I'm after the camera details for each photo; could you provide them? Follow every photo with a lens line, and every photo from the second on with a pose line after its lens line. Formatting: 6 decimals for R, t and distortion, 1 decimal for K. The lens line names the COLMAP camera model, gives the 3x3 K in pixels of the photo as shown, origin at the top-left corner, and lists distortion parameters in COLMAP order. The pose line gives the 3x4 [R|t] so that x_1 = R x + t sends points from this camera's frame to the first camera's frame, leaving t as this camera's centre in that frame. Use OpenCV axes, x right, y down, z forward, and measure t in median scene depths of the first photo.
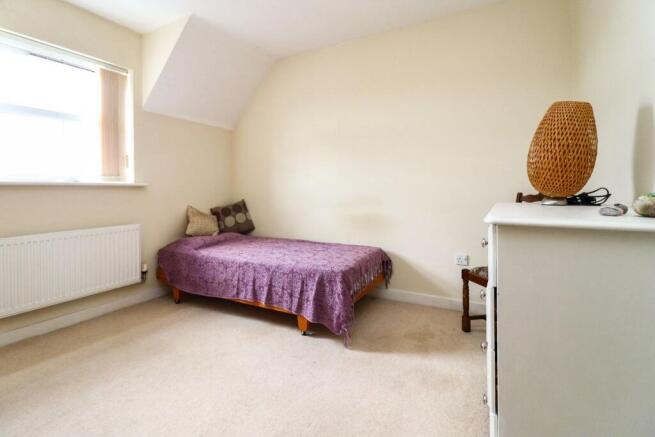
lens RADIAL K [[309.0, 0, 338.0], [0, 309.0, 189.3], [0, 0, 1]] dist [0.004377, -0.006456]
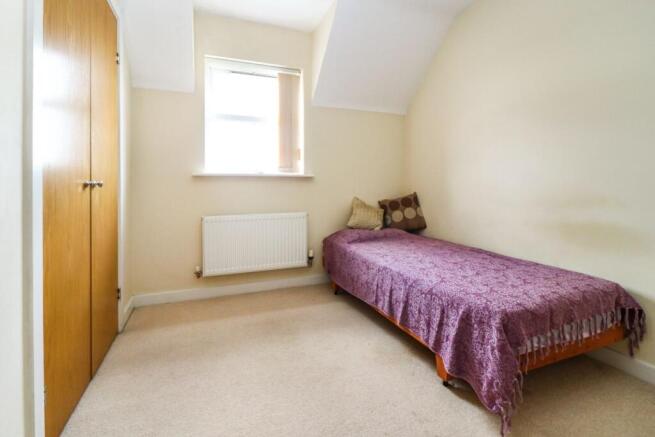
lens RADIAL K [[309.0, 0, 328.9], [0, 309.0, 192.1], [0, 0, 1]] dist [0.004377, -0.006456]
pose [[0.744987, 0.024839, -0.666616, 0.132895], [-0.004255, 0.999463, 0.032486, 0.006318], [0.667065, -0.021365, 0.744693, 0.262277]]
